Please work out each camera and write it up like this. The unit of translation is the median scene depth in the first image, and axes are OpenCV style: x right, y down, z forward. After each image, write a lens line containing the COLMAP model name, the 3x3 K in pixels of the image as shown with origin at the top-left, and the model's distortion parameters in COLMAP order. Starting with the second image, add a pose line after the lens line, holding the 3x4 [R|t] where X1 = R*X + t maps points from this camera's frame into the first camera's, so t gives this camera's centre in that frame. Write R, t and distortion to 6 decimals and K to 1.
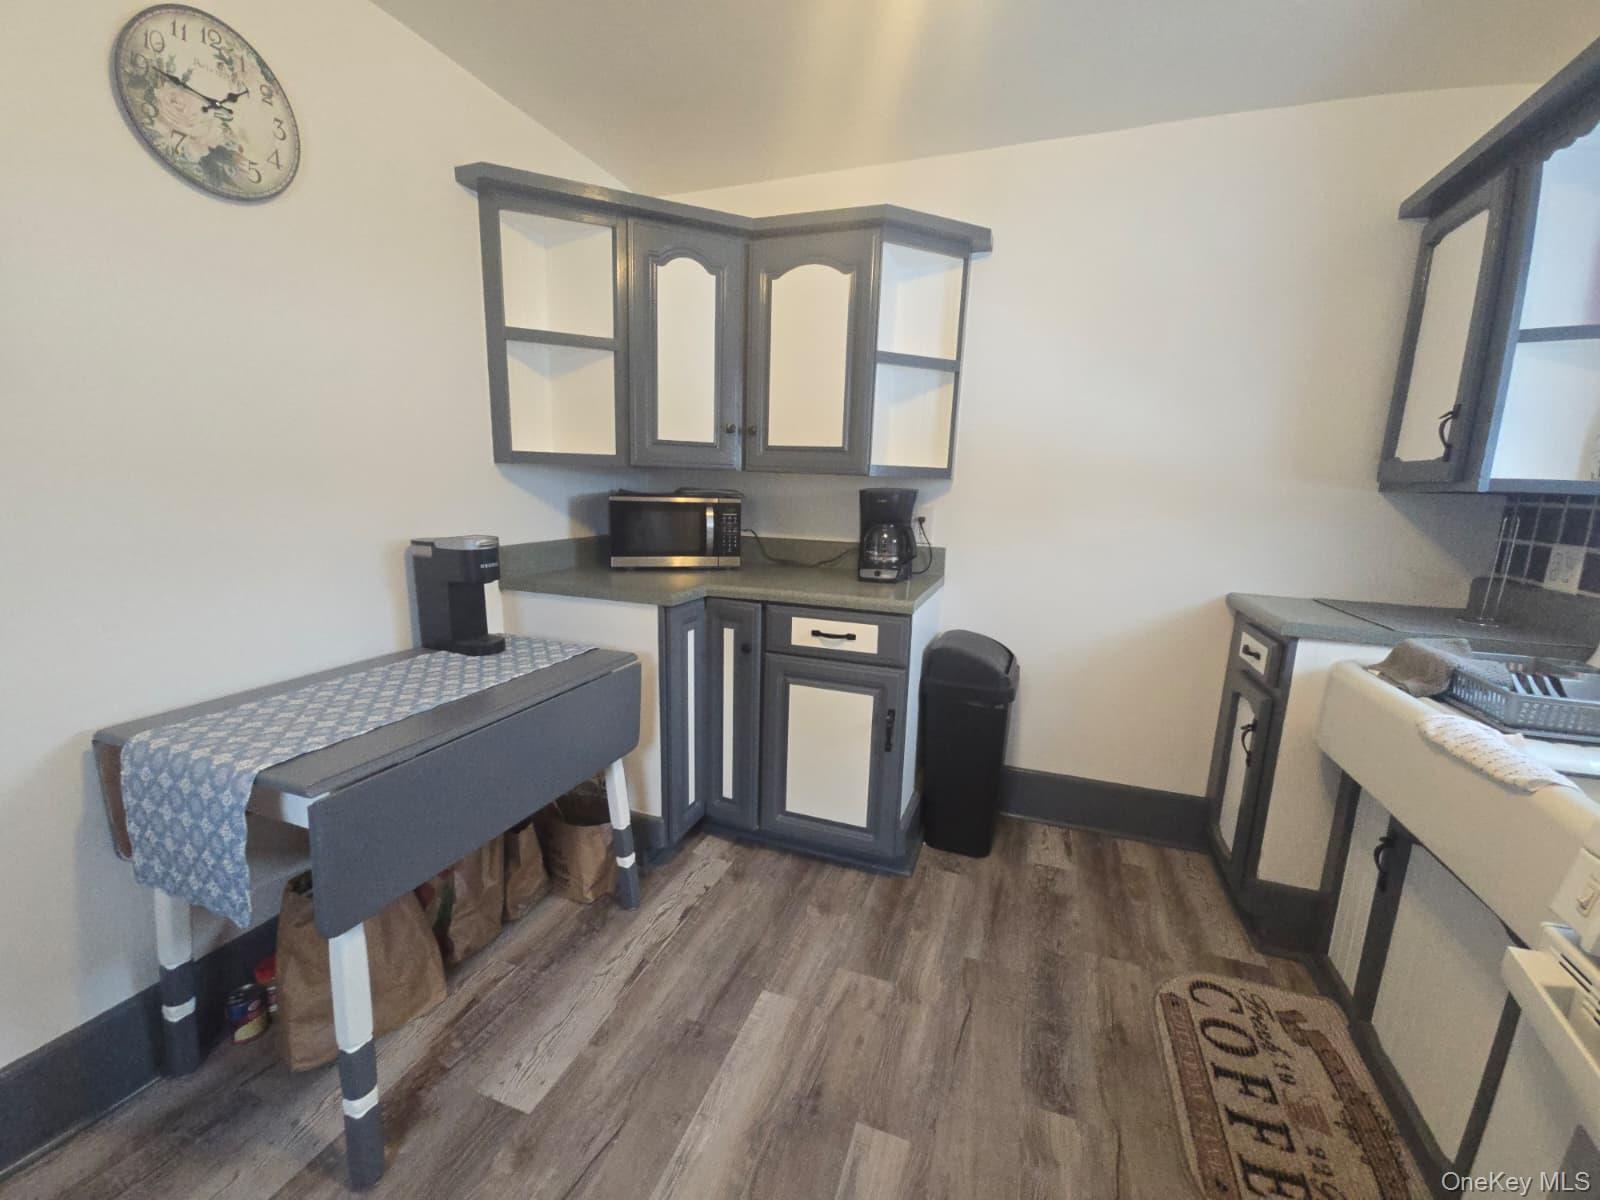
lens RADIAL K [[648.5, 0, 804.8], [0, 648.5, 597.3], [0, 0, 1]] dist [-0.000983, -0.001155]
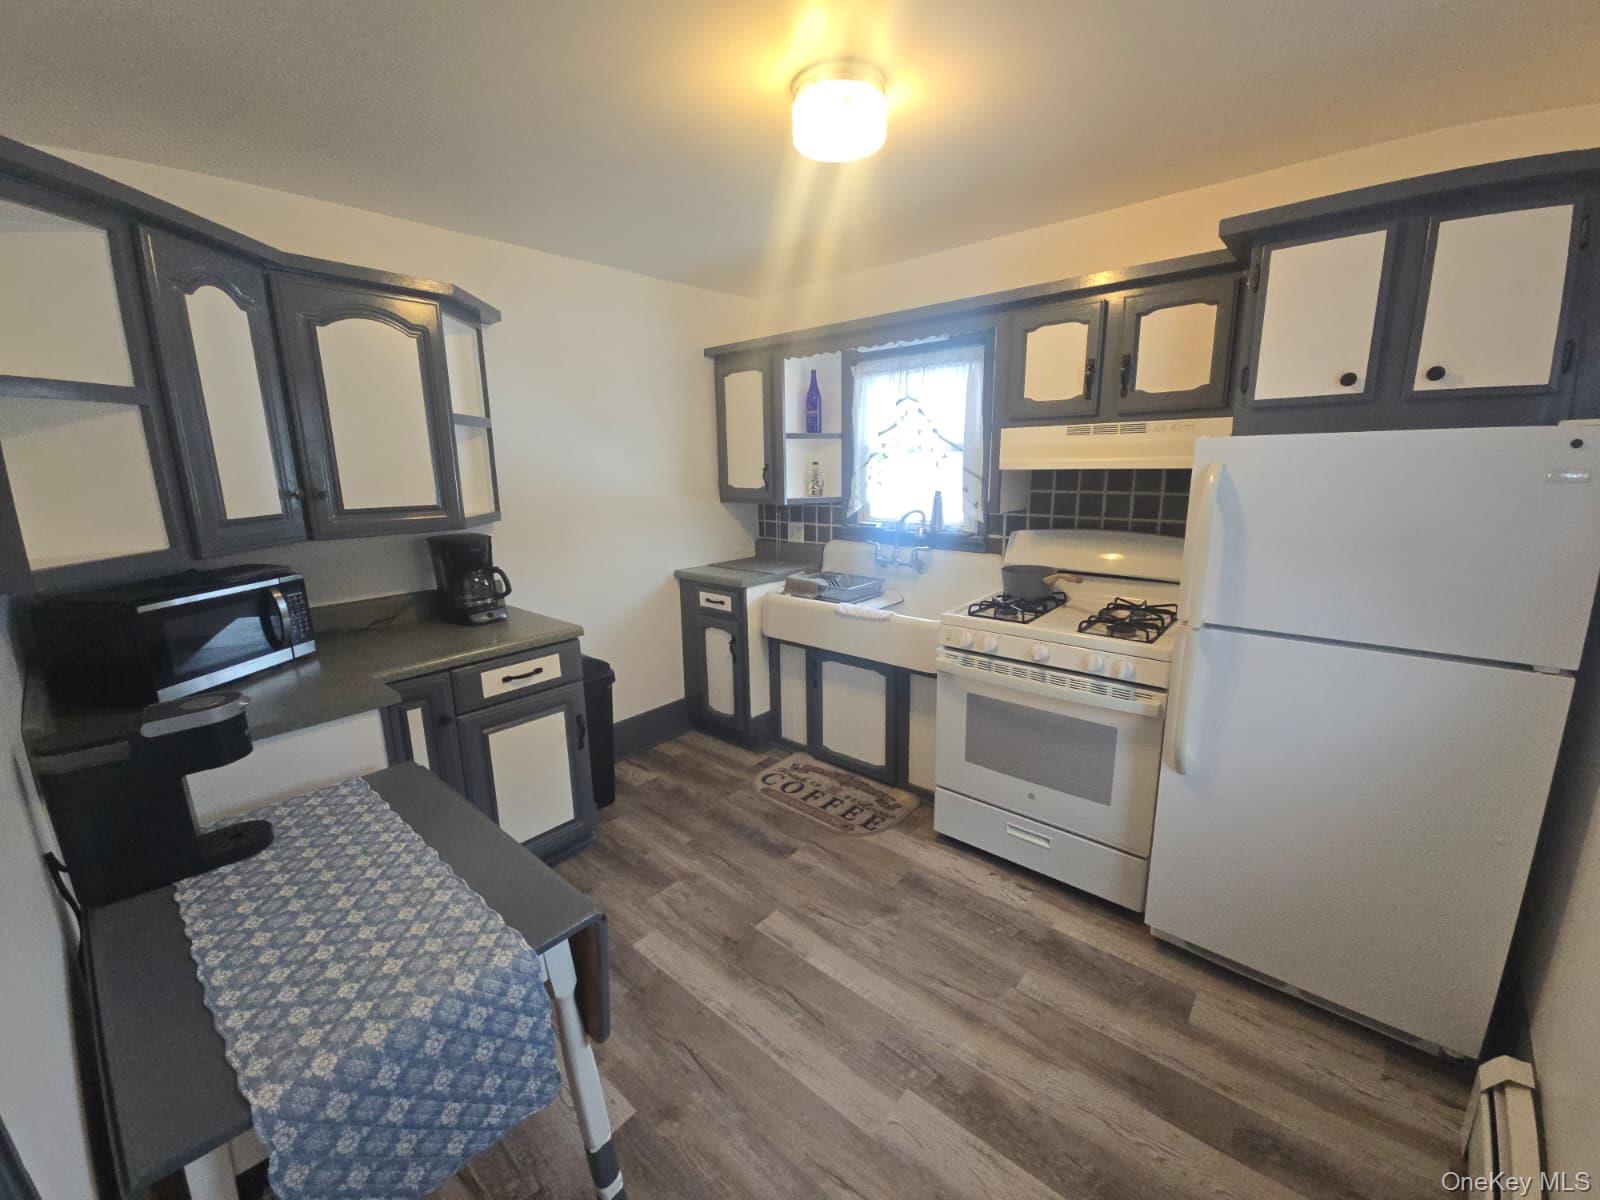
lens RADIAL K [[648.5, 0, 803.8], [0, 648.5, 595.9], [0, 0, 1]] dist [-0.000983, -0.001155]
pose [[0.350082, -0.228374, 0.908453, -0.896253], [0.189136, 0.967083, 0.170228, -0.200688], [-0.917426, 0.112228, 0.381752, 0.119053]]
